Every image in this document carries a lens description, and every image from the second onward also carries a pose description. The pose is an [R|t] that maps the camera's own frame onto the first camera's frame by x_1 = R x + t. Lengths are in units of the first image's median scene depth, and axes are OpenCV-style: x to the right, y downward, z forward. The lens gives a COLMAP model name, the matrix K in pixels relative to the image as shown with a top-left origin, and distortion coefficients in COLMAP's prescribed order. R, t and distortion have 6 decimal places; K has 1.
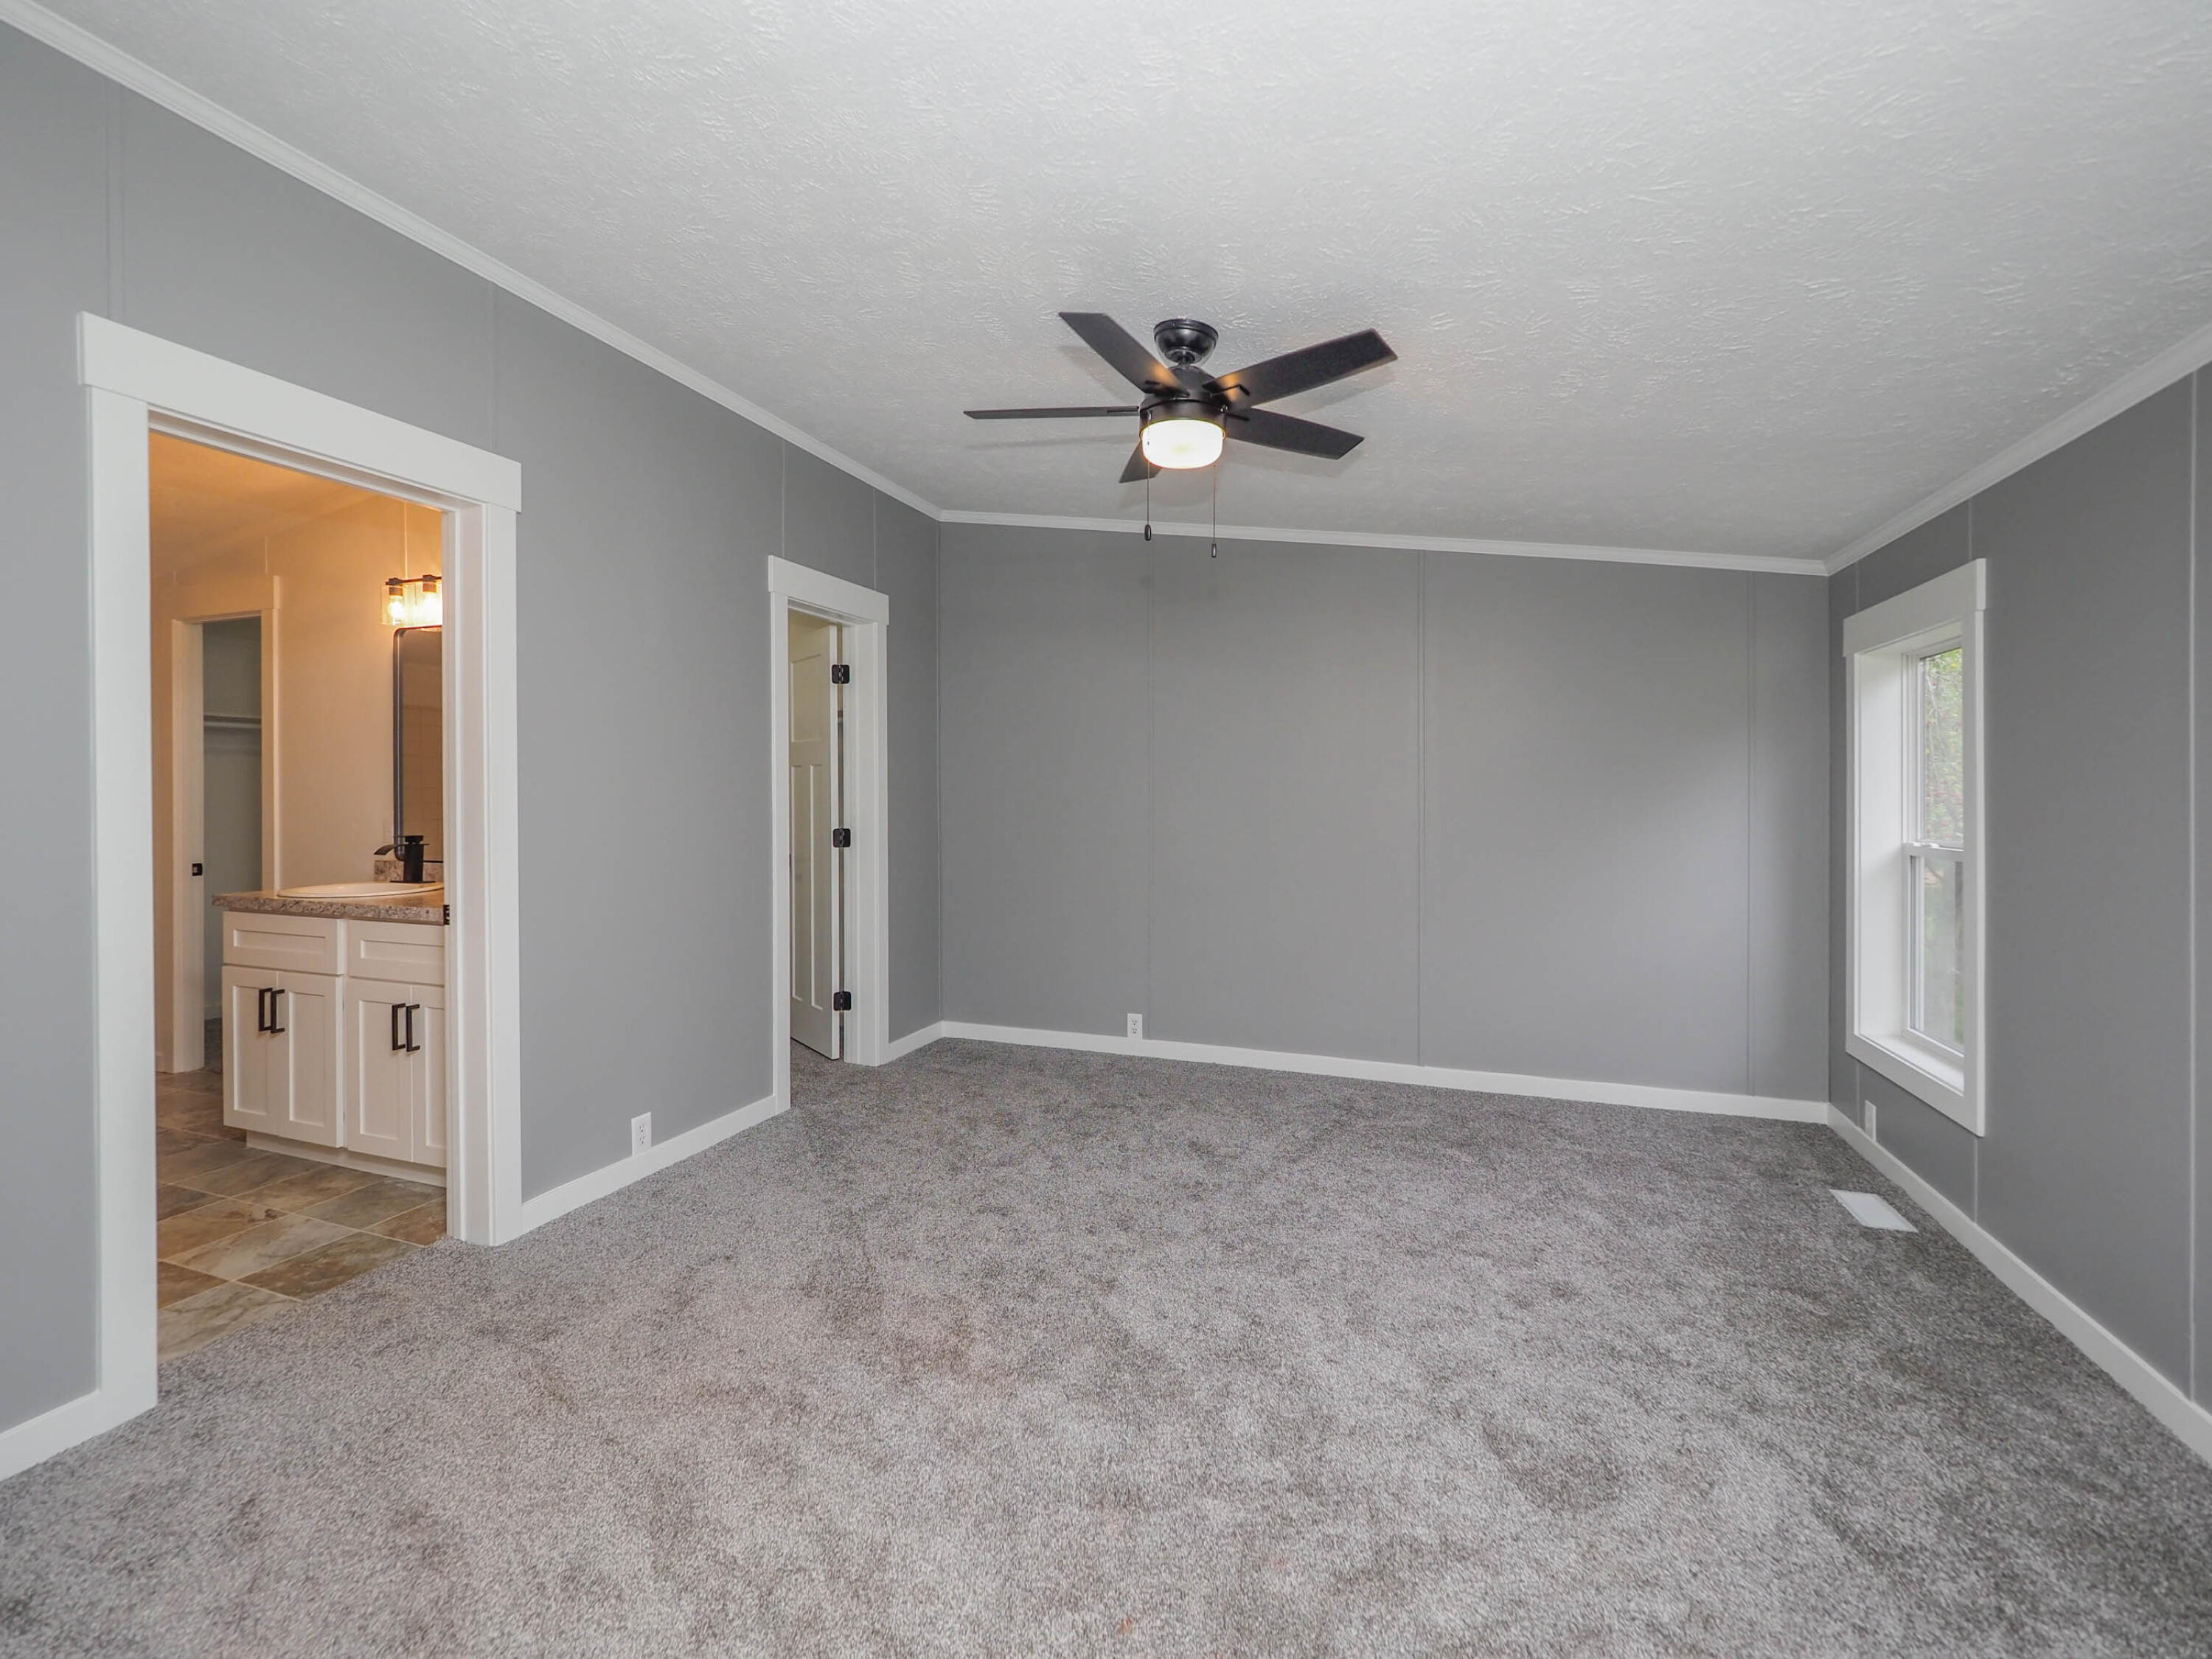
lens RADIAL K [[931.8, 0, 1106.0], [0, 931.8, 829.5], [0, 0, 1]] dist [0.000751, 0.000038]
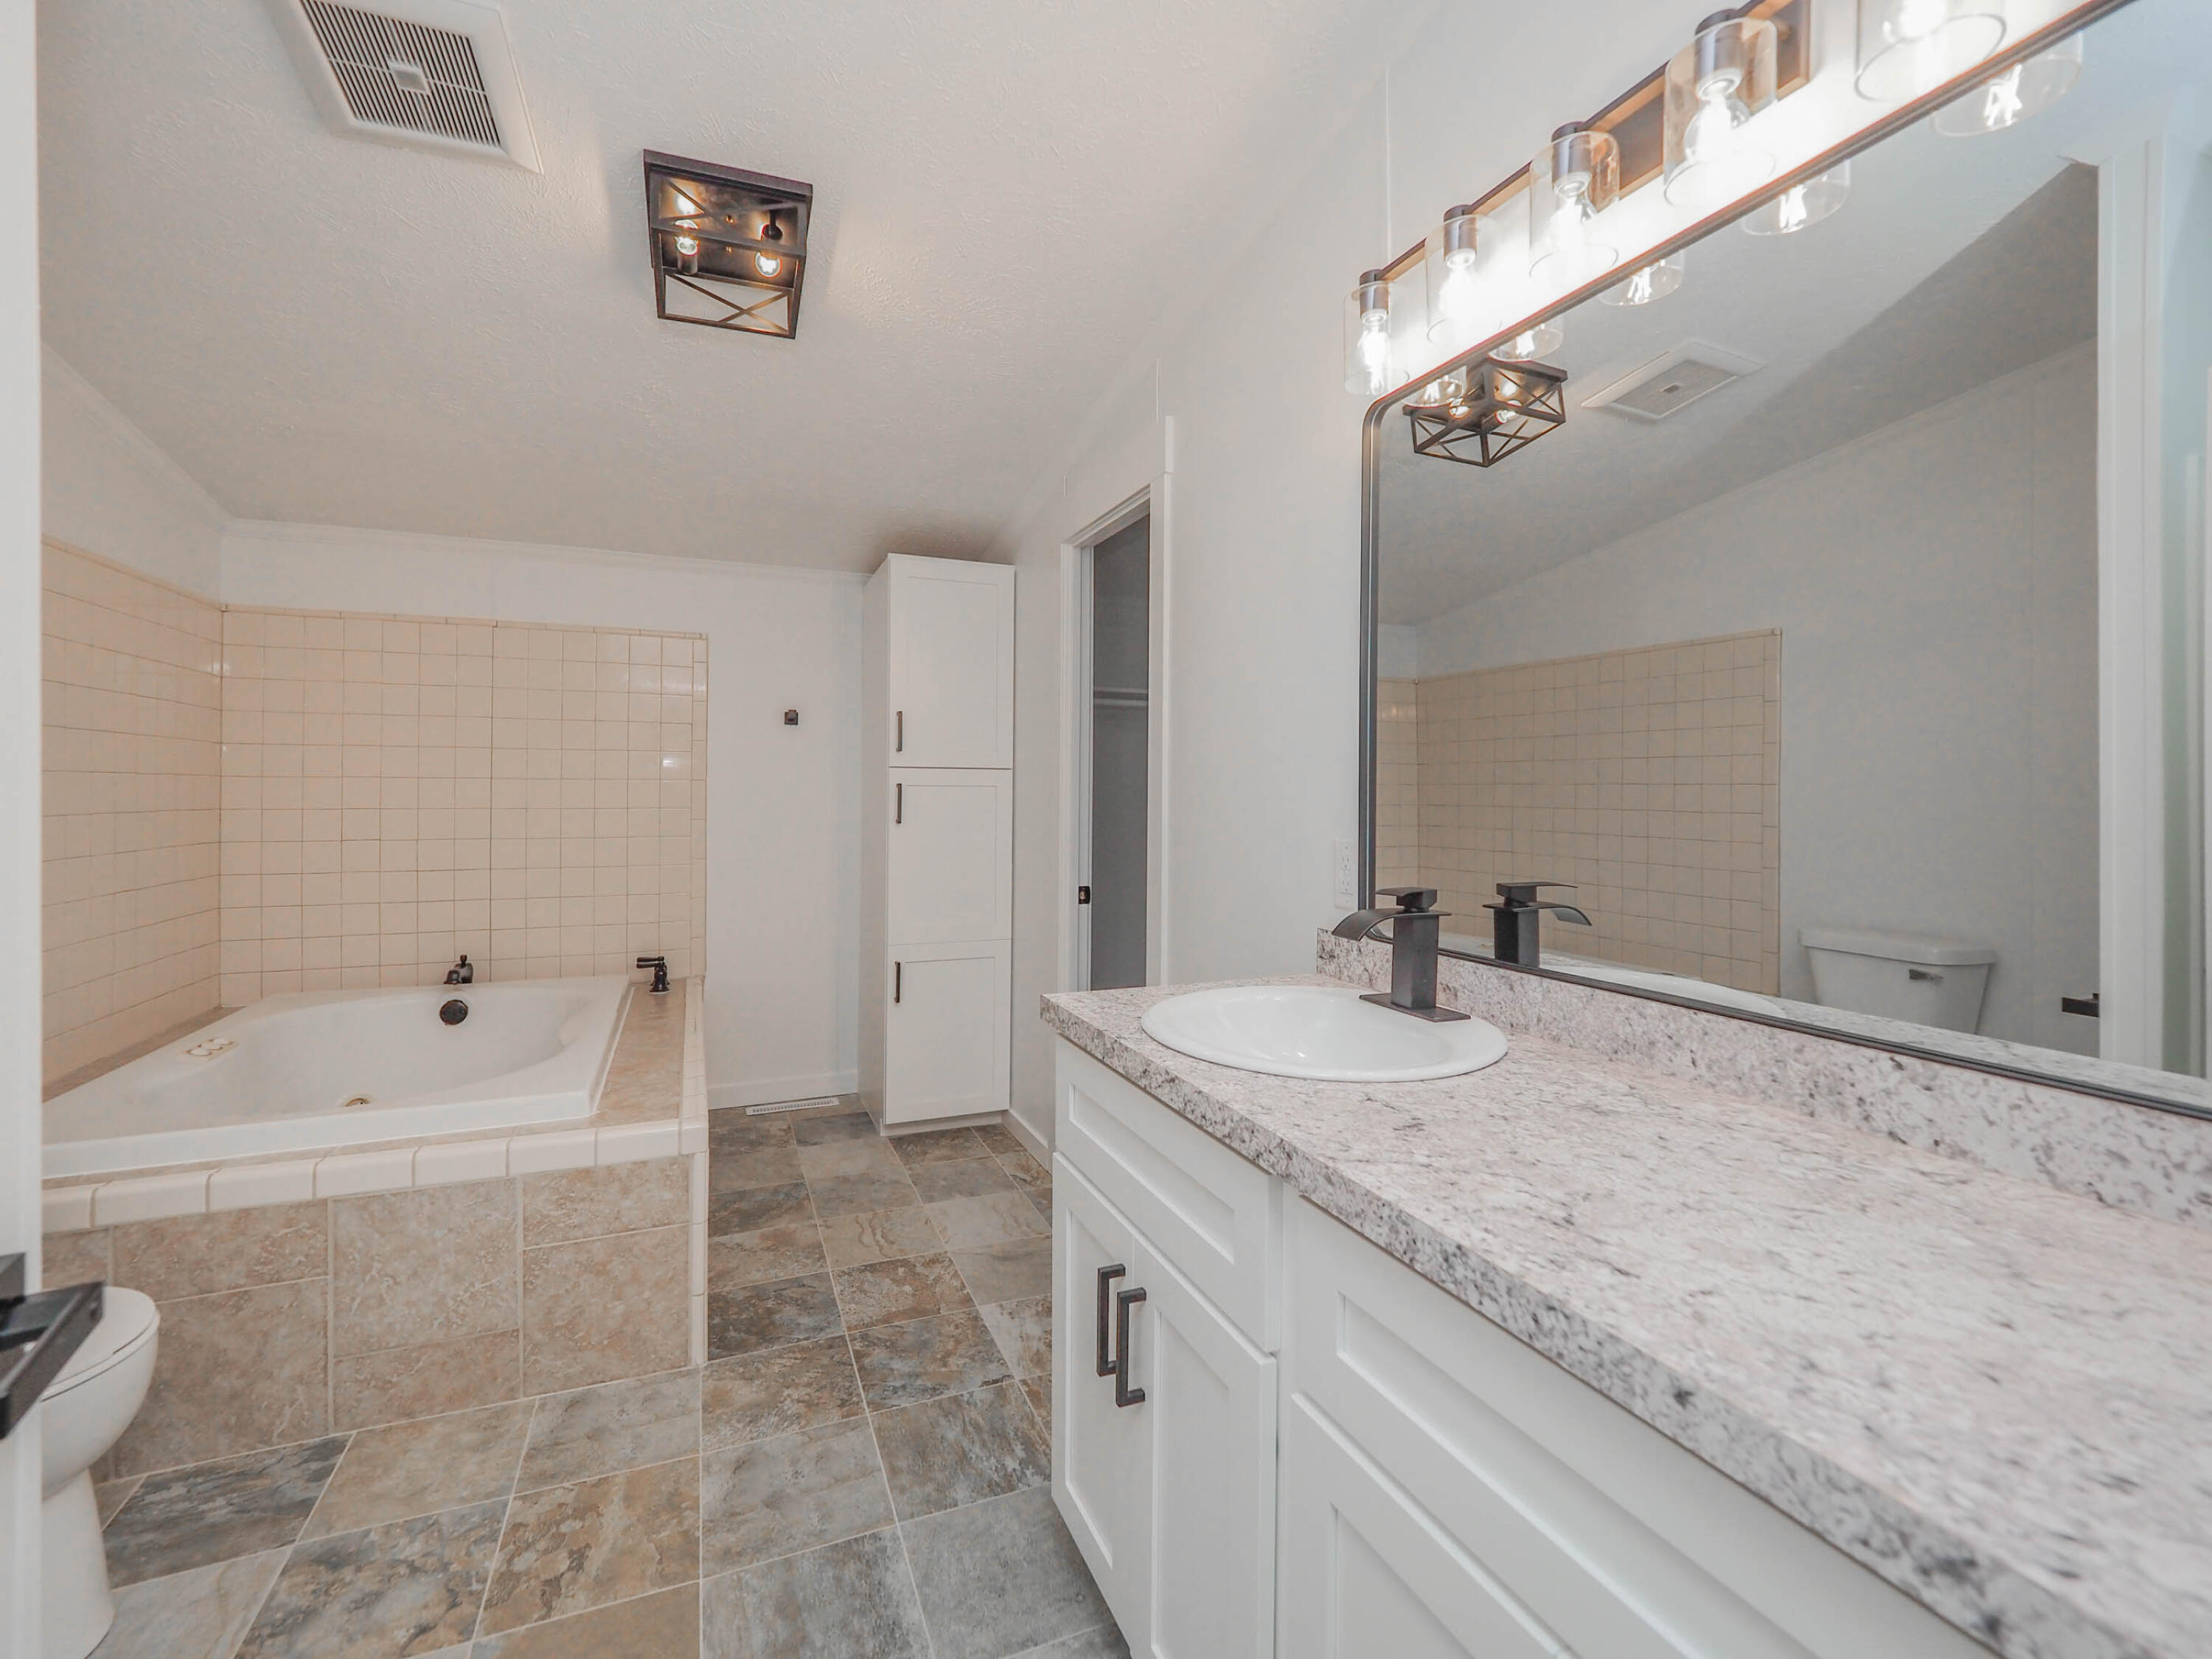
lens RADIAL K [[931.8, 0, 1106.0], [0, 931.8, 829.5], [0, 0, 1]] dist [0.000751, 0.000038]
pose [[0.696985, 0.018227, -0.716854, -0.550162], [-0.028671, 0.999586, -0.002461, -0.013066], [0.716513, 0.022268, 0.697219, 0.634488]]
